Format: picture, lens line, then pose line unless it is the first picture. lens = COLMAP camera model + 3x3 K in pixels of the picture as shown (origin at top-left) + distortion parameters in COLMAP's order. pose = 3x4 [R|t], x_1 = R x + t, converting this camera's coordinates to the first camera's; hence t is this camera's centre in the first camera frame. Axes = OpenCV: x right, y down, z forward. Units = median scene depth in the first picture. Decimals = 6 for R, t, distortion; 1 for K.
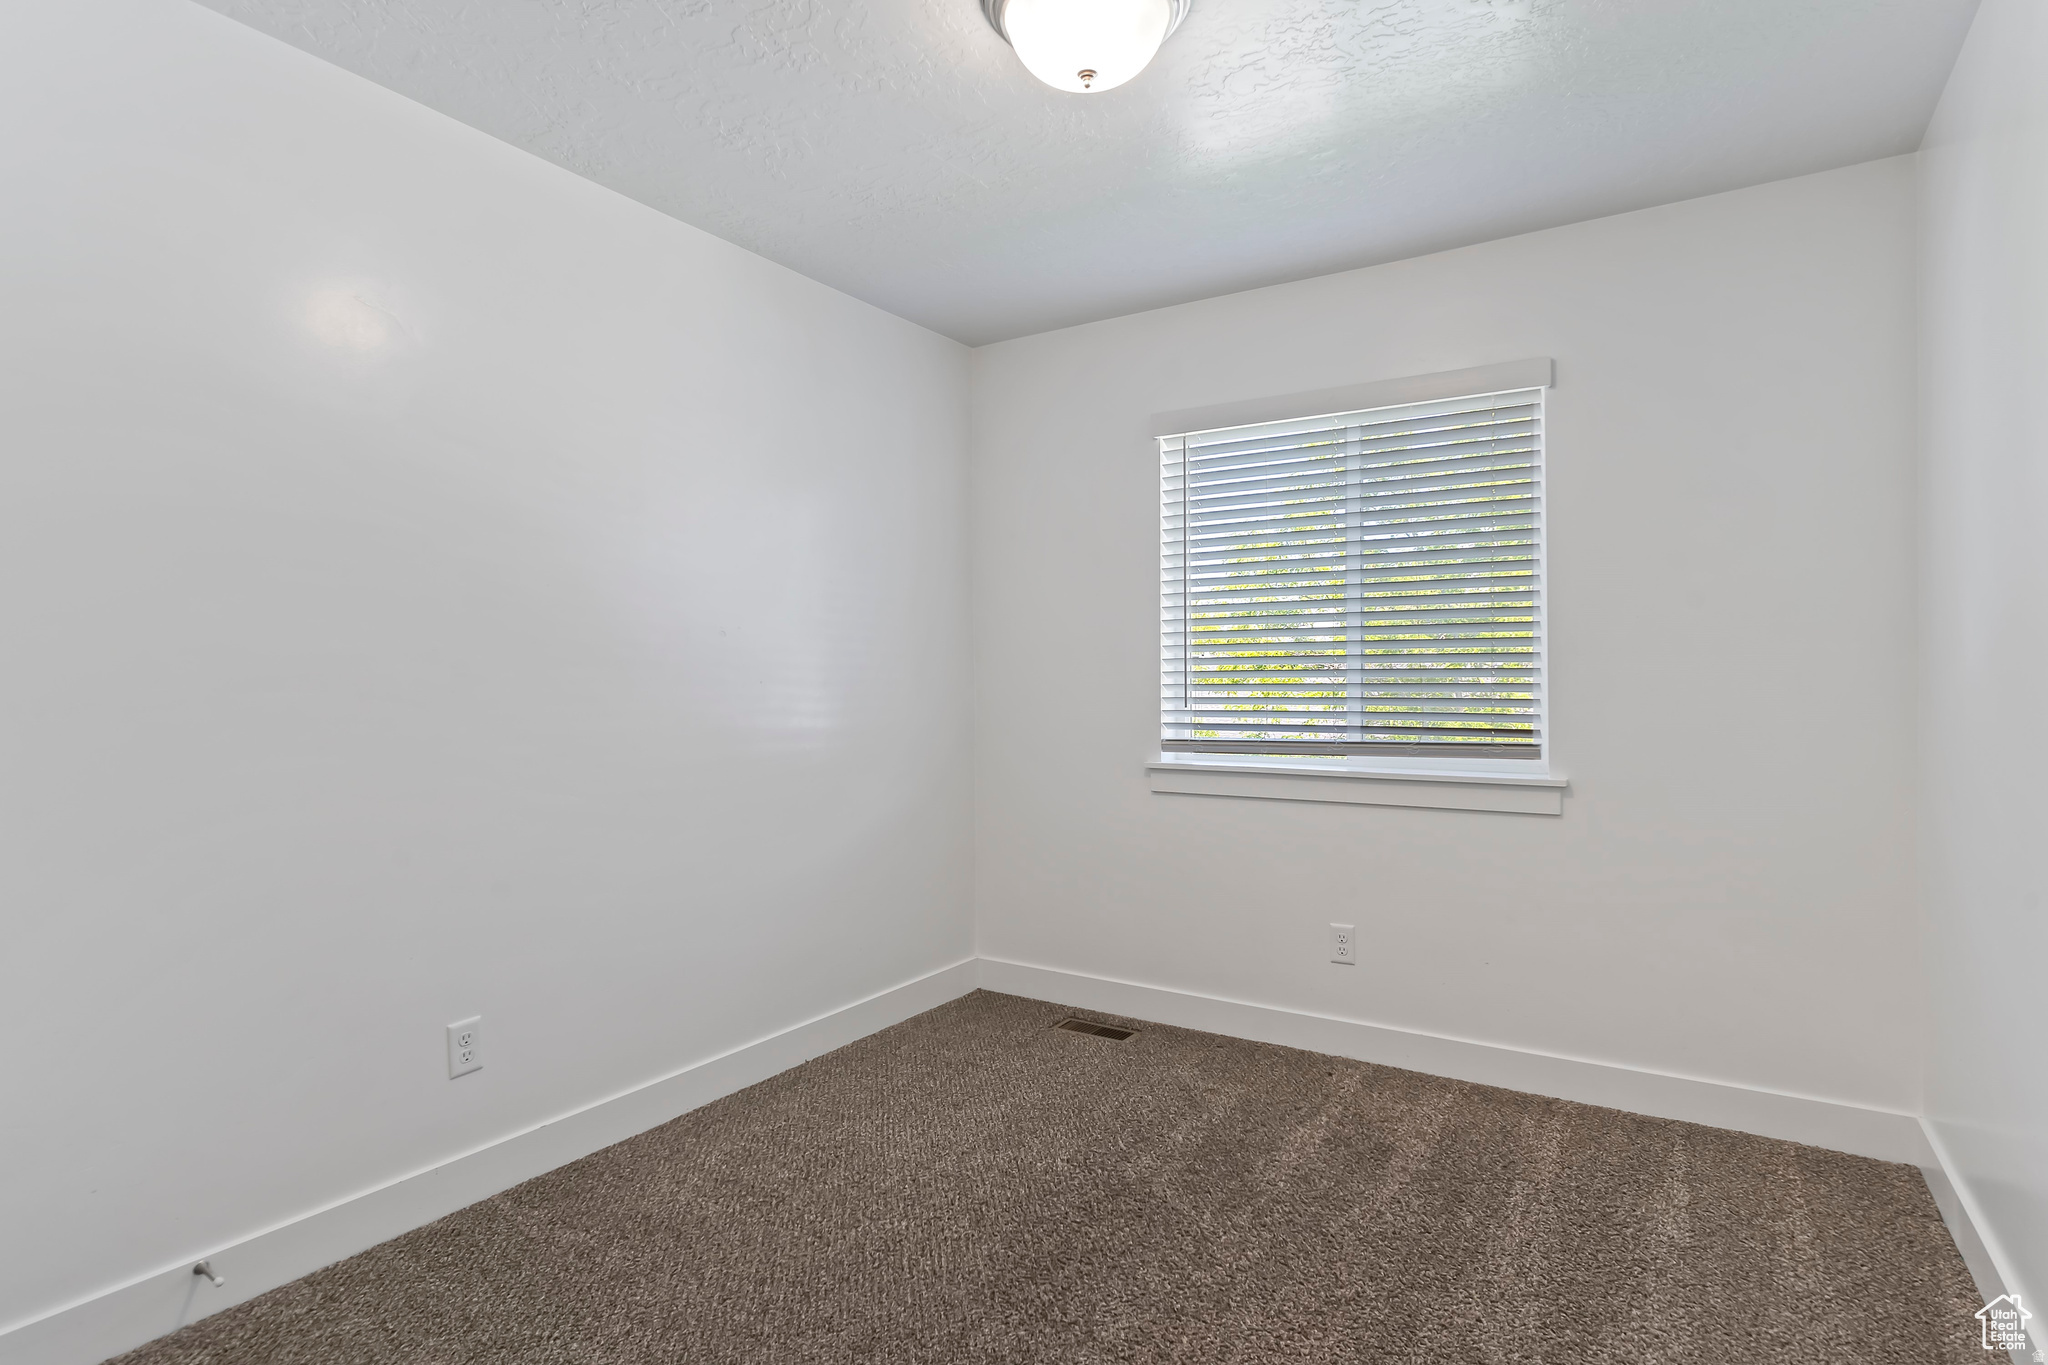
lens RADIAL K [[1047.7, 0, 1020.9], [0, 1047.7, 690.6], [0, 0, 1]] dist [-0.004789, 0.001485]
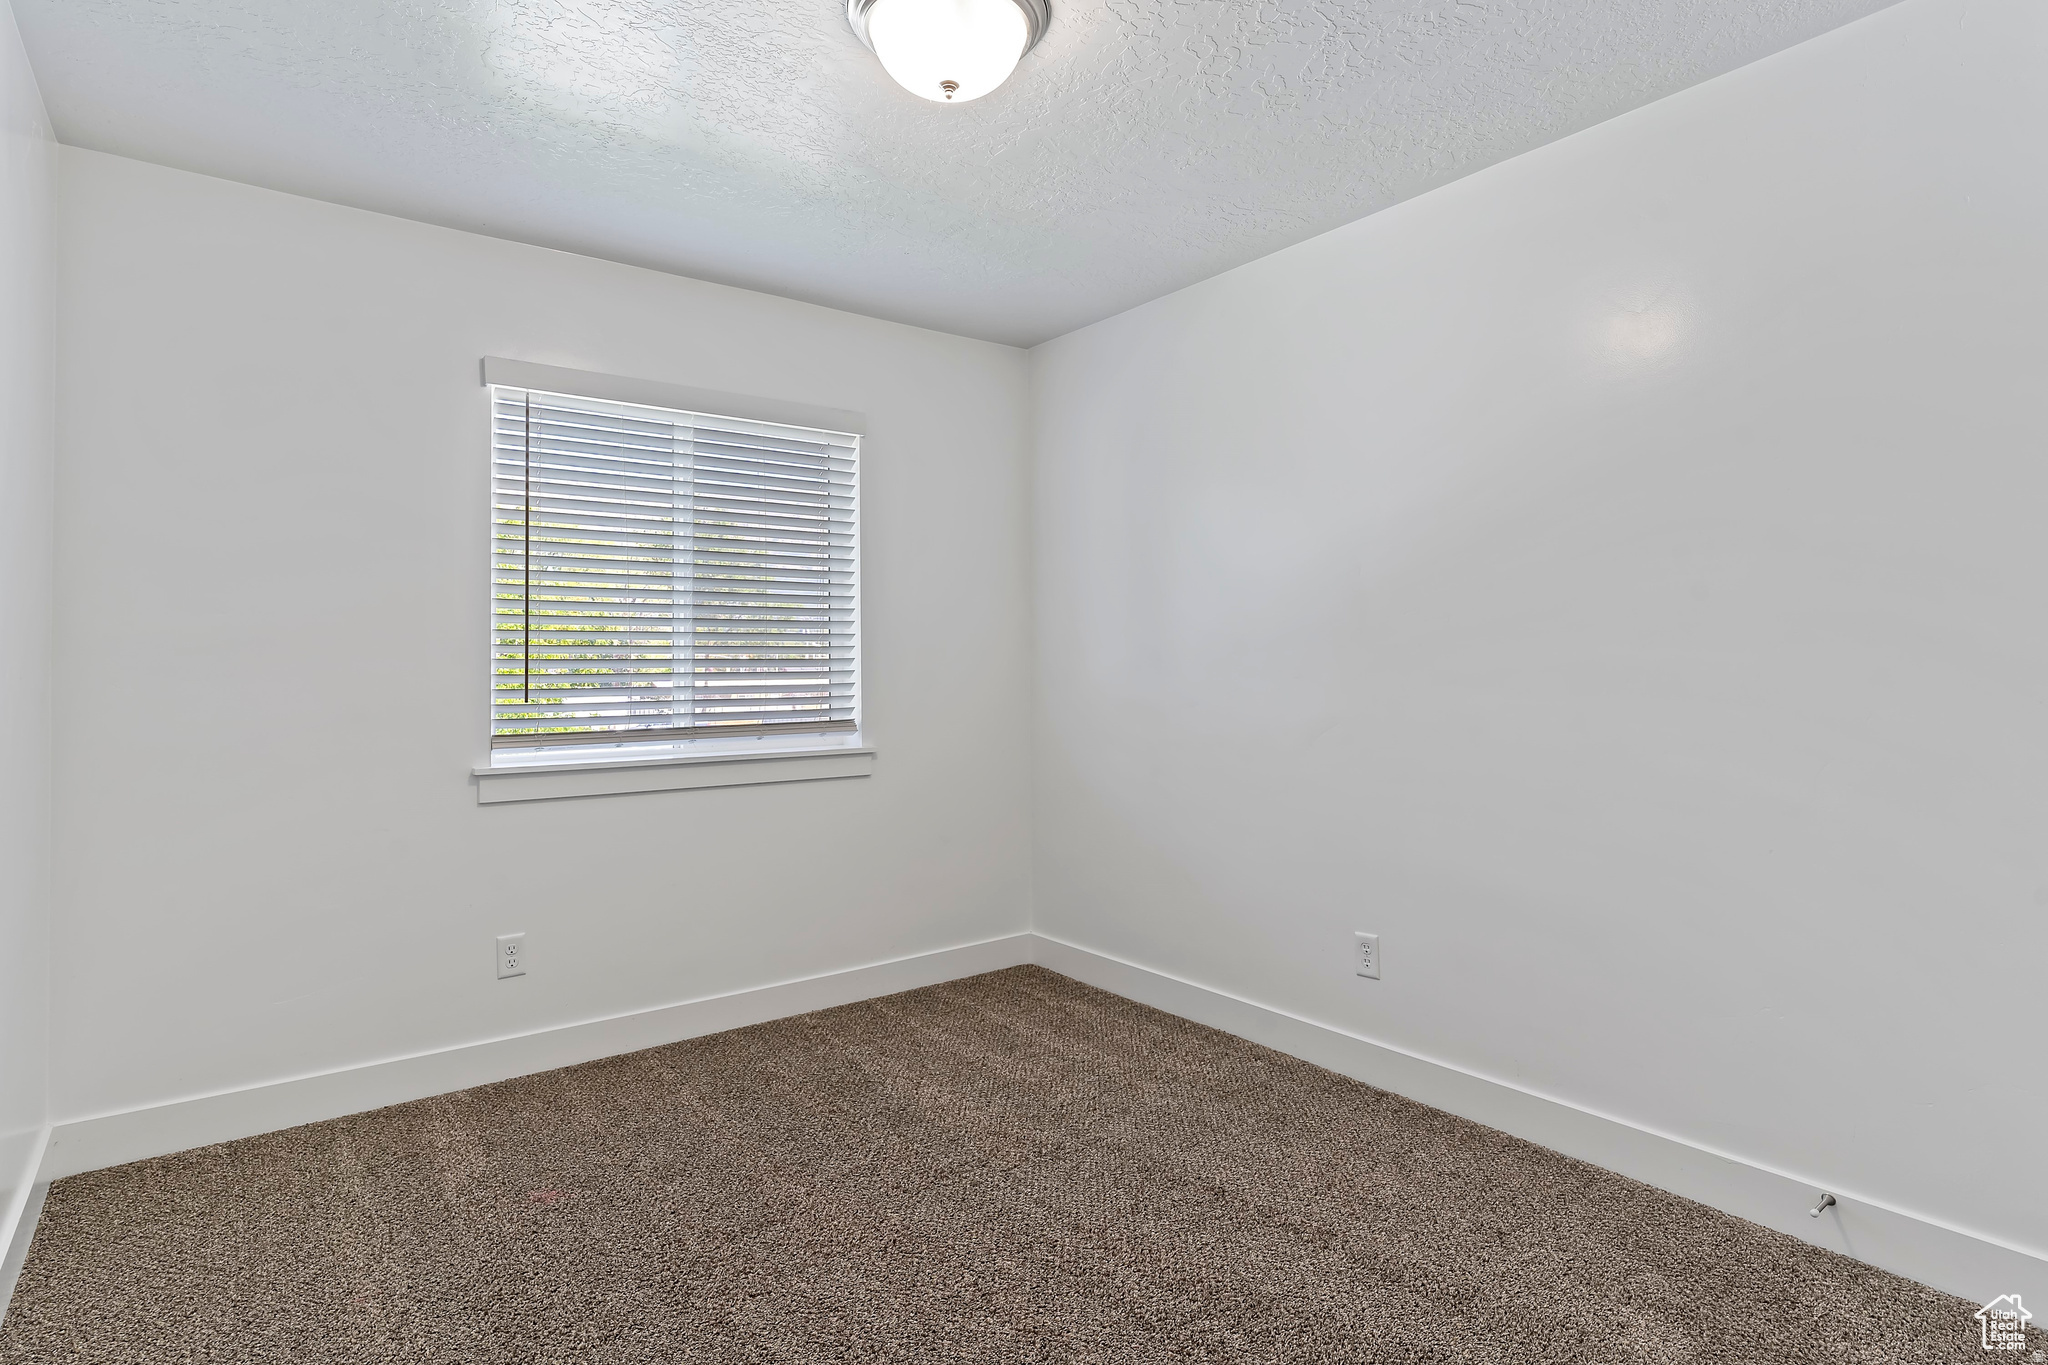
lens RADIAL K [[1047.7, 0, 1020.9], [0, 1047.7, 690.6], [0, 0, 1]] dist [-0.004789, 0.001485]
pose [[0.388145, -0.024580, 0.921270, -0.515081], [0.007652, 0.999696, 0.023449, -0.011120], [-0.921566, -0.002052, 0.388215, 0.291029]]
